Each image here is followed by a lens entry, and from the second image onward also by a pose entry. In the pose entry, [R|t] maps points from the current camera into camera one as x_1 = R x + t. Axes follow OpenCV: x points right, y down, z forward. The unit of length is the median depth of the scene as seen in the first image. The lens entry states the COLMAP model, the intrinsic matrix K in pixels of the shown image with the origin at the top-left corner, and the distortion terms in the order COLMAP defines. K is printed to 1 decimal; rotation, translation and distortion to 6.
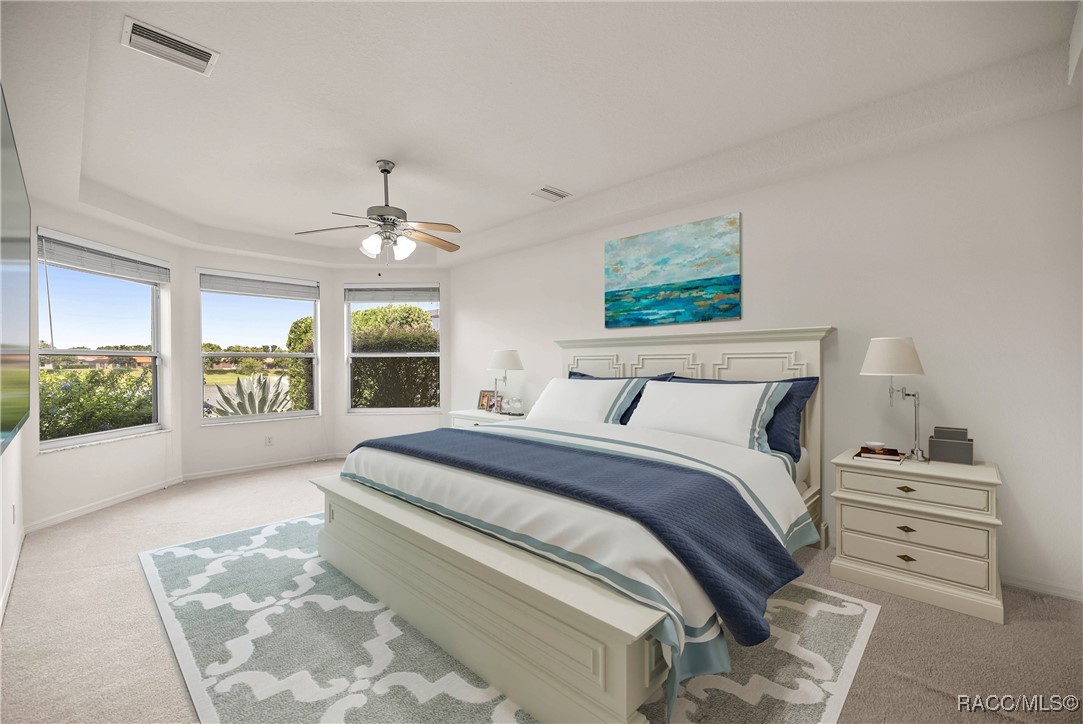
lens RADIAL K [[455.8, 0, 542.0], [0, 455.8, 365.6], [0, 0, 1]] dist [-0.000676, -0.000213]
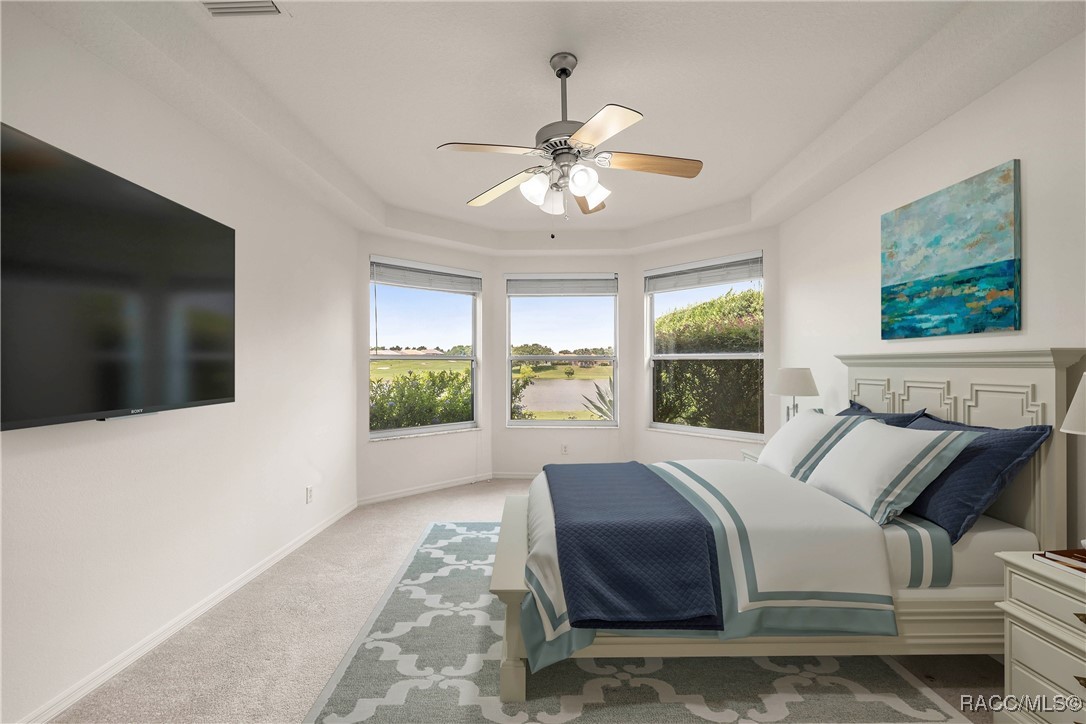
lens RADIAL K [[457.0, 0, 543.5], [0, 457.0, 365.6], [0, 0, 1]] dist [-0.000676, -0.000213]
pose [[0.664757, 0.009536, -0.746998, 0.067691], [-0.007920, 0.999952, 0.005717, -0.011665], [0.747017, 0.002116, 0.664801, 0.317248]]
